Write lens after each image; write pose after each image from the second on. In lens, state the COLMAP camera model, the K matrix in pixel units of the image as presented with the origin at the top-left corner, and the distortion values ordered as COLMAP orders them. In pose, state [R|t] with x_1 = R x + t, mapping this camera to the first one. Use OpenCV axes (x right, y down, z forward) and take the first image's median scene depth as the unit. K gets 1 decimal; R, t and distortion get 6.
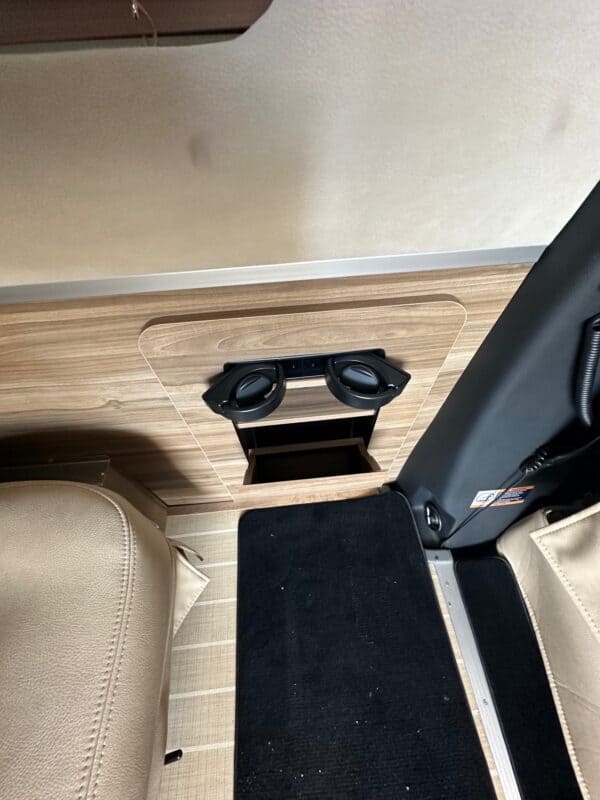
lens RADIAL K [[320.2, 0, 300.2], [0, 320.2, 400.2], [0, 0, 1]] dist [0.000456, -0.000036]
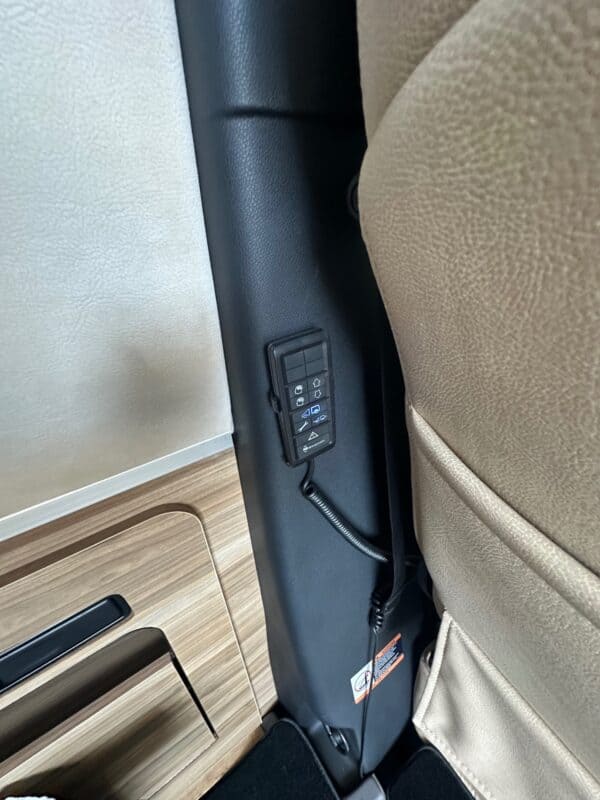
lens RADIAL K [[320.2, 0, 300.9], [0, 320.2, 401.3], [0, 0, 1]] dist [0.000456, -0.000036]
pose [[0.879812, -0.257429, 0.399577, 0.338532], [0.408084, 0.840127, -0.357288, -0.067462], [-0.243719, 0.477407, 0.844206, 0.031016]]
